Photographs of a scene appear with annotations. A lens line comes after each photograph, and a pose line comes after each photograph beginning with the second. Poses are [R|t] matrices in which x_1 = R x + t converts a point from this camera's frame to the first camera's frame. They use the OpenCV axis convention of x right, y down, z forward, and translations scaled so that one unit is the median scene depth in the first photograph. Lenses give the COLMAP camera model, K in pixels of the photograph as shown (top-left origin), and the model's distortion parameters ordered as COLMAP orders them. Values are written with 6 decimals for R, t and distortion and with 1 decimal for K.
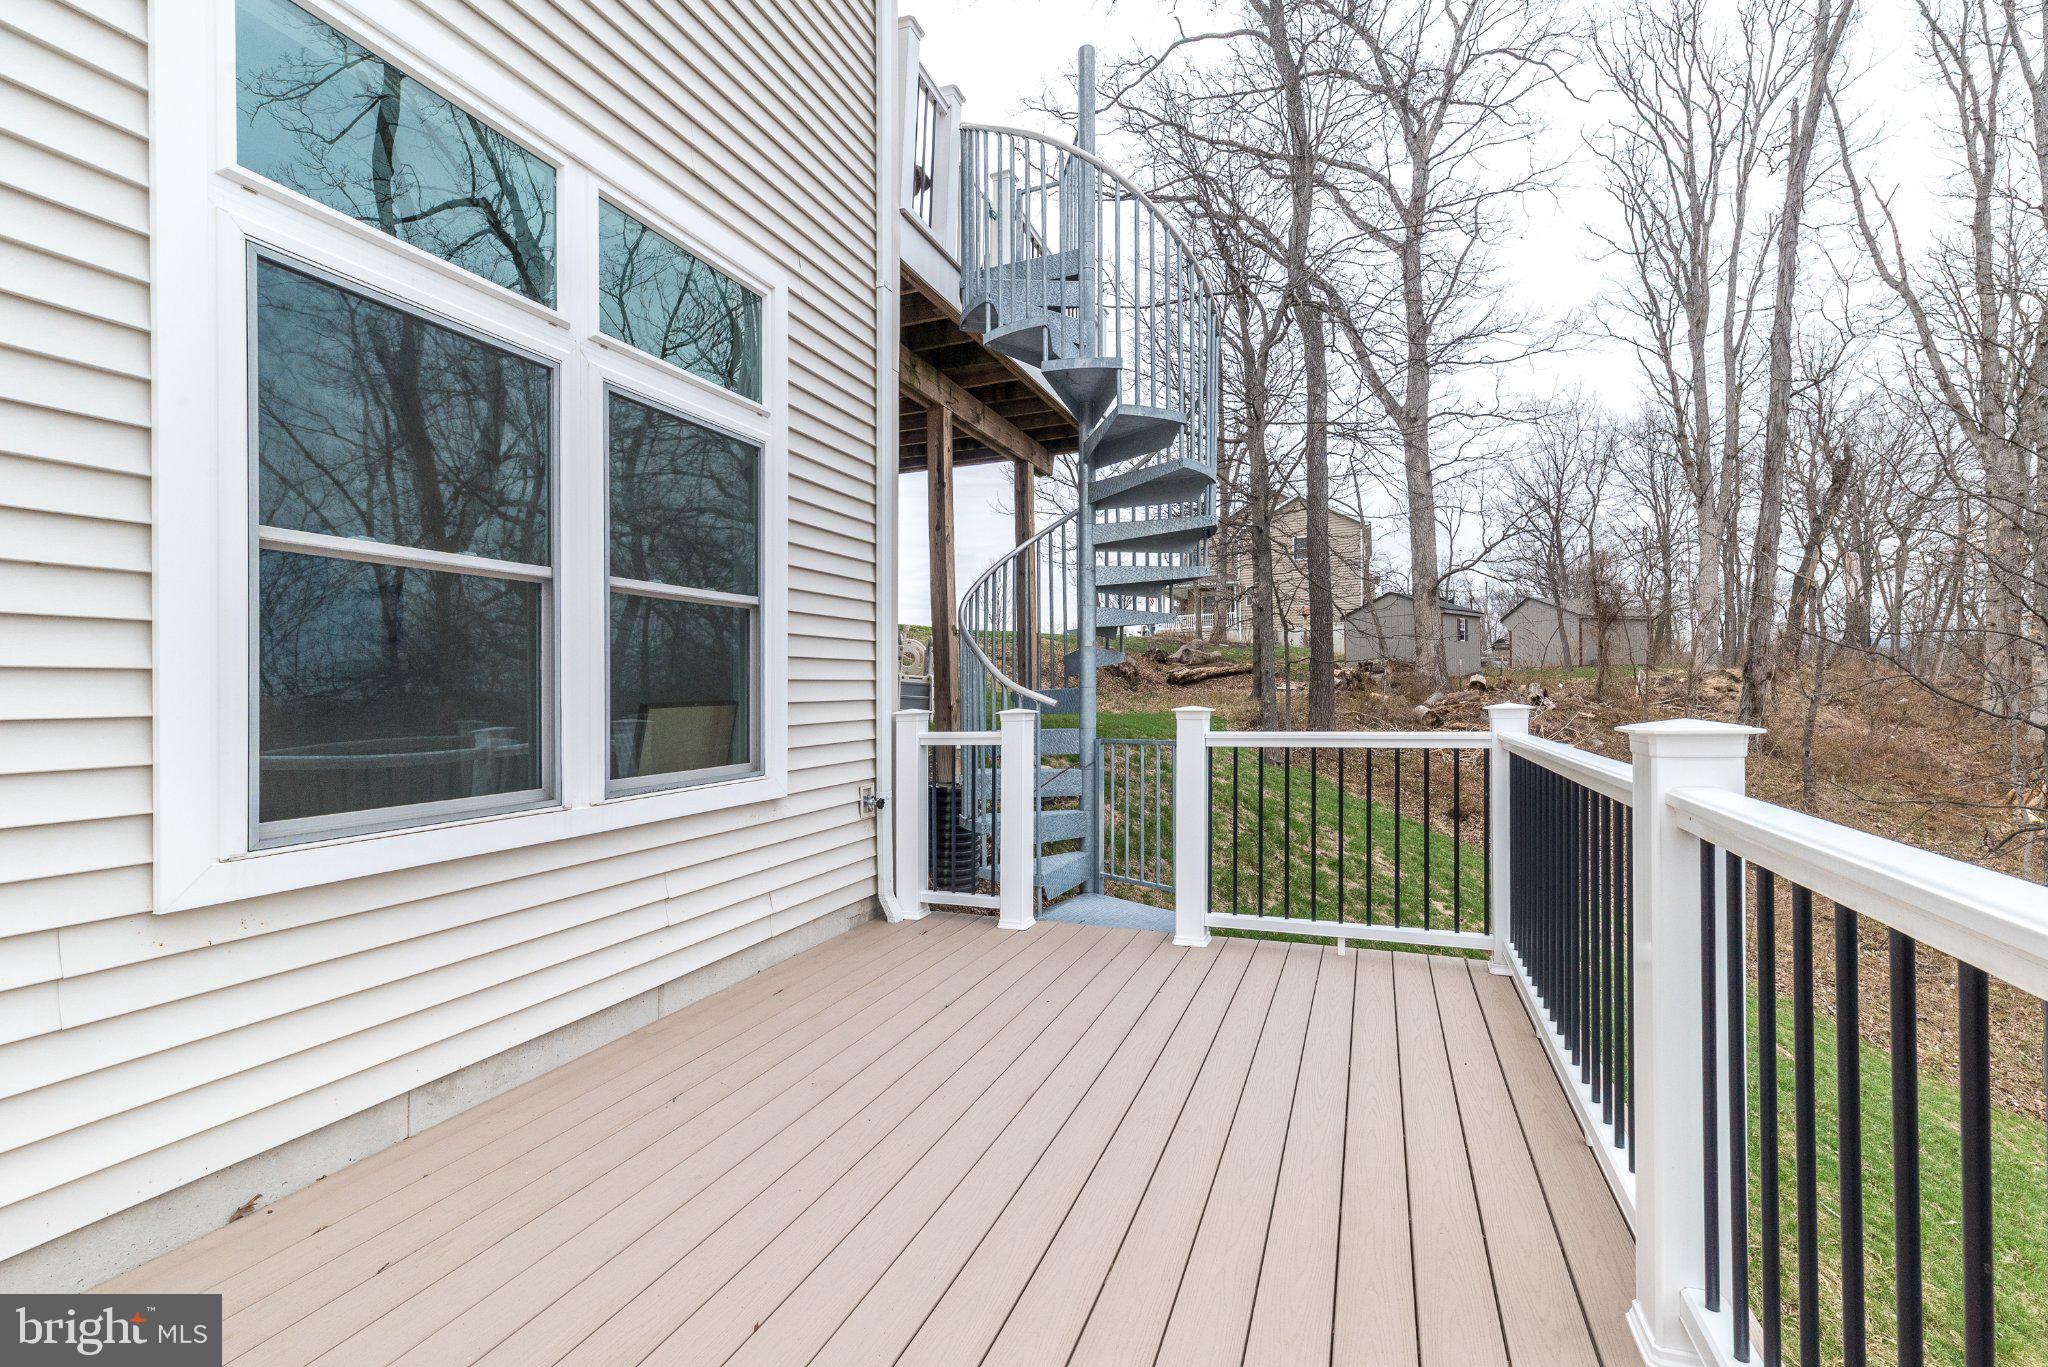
lens RADIAL K [[894.5, 0, 1019.6], [0, 894.5, 681.7], [0, 0, 1]] dist [0.001024, 0.000014]
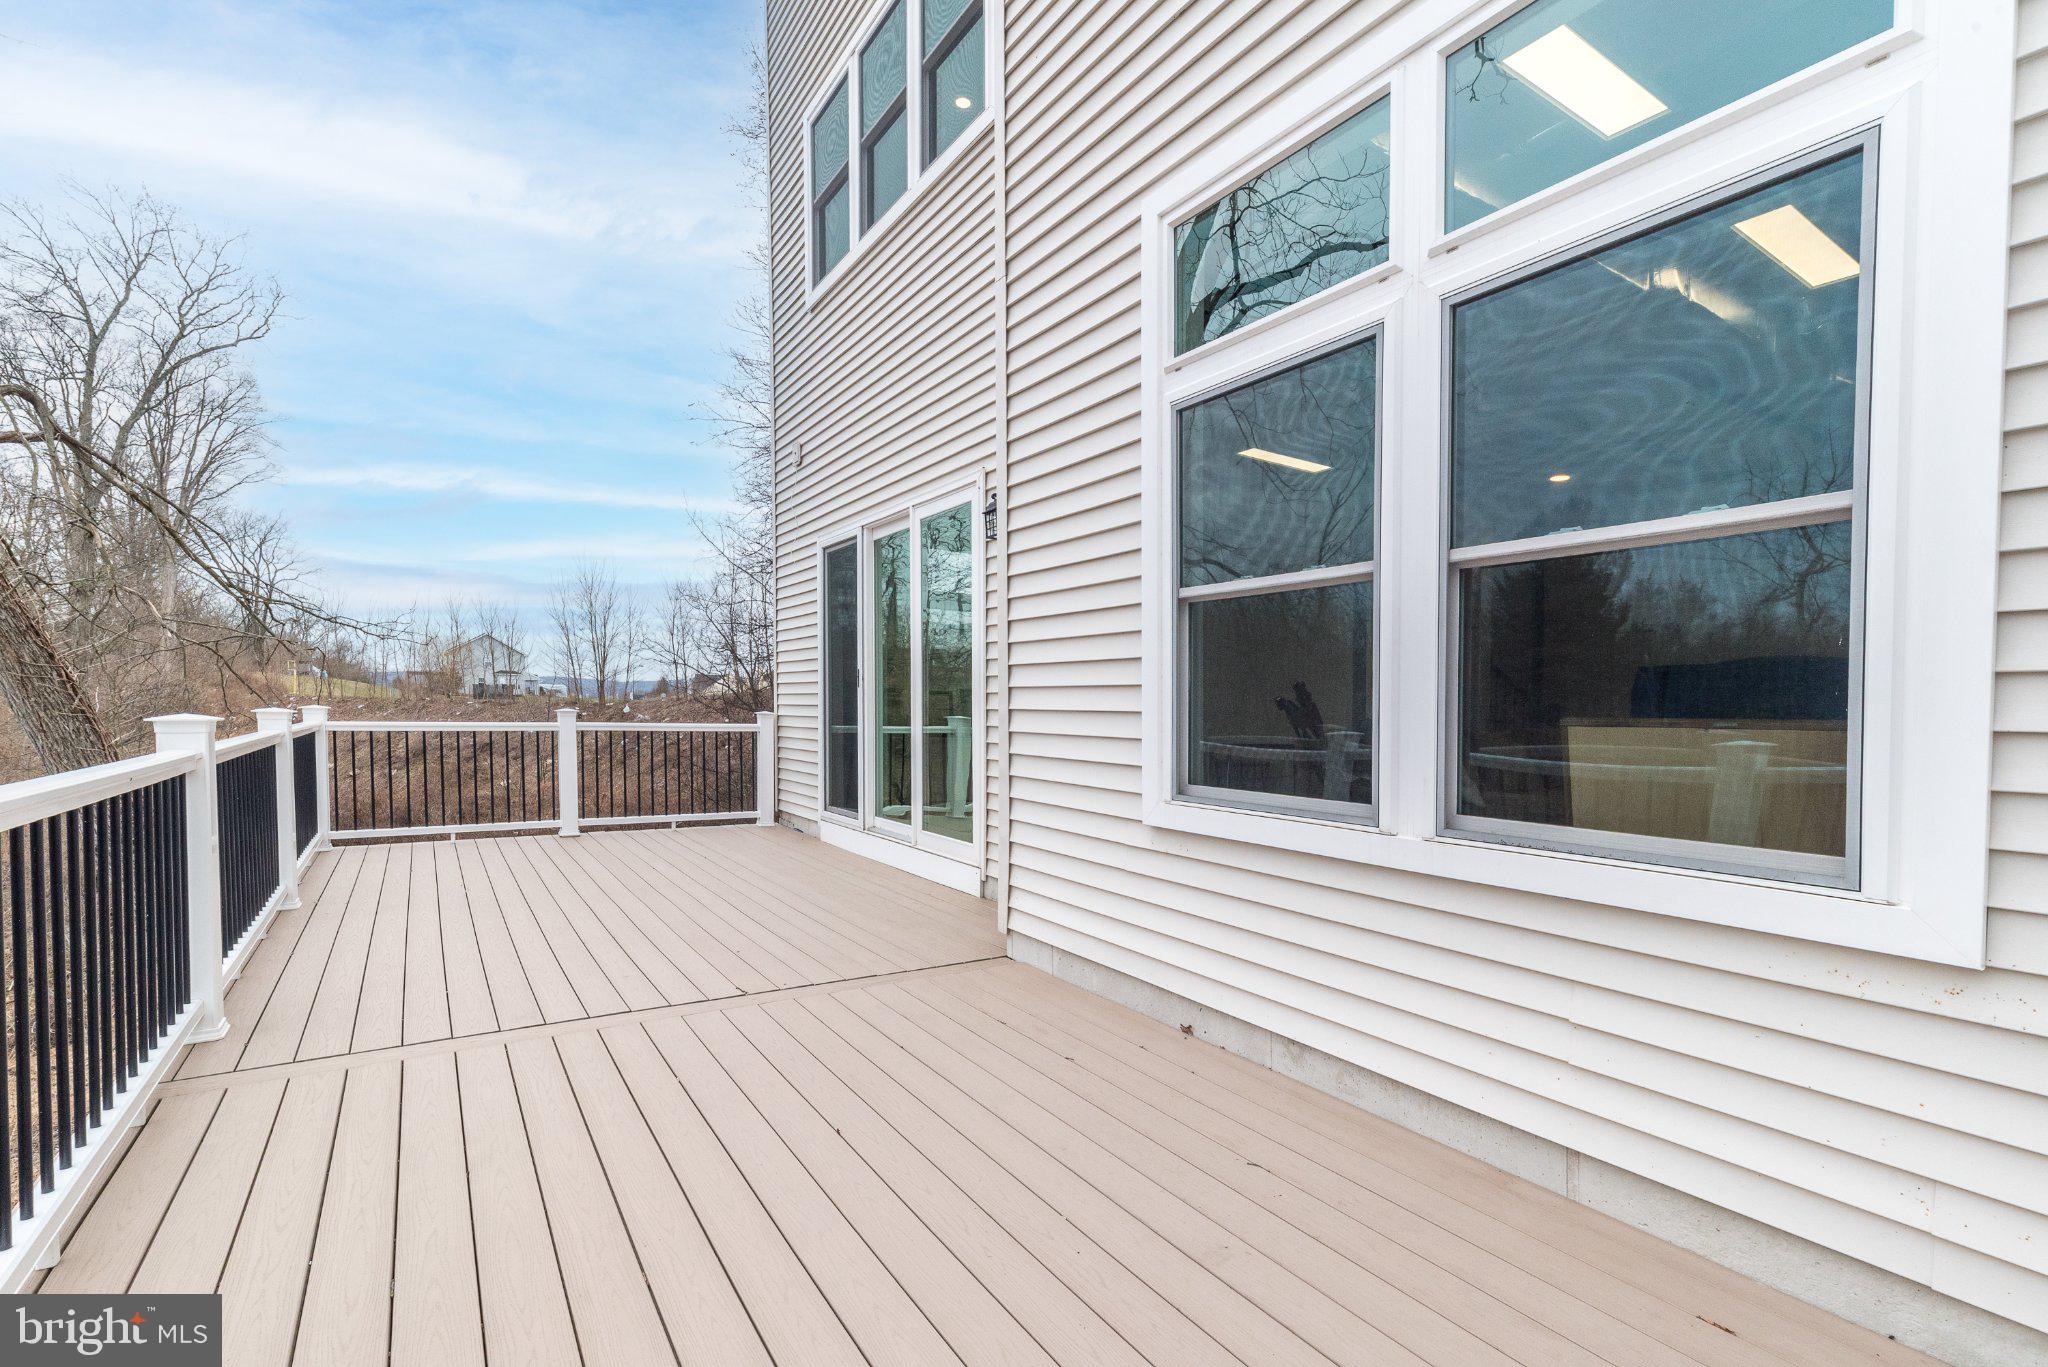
lens RADIAL K [[947.2, 0, 1019.0], [0, 947.2, 718.9], [0, 0, 1]] dist [0.000231, -0.000070]
pose [[-0.595592, 0.030298, -0.802715, 0.450797], [0.015220, 0.999535, 0.026434, 0.000642], [0.803143, 0.003527, -0.595776, 1.273443]]
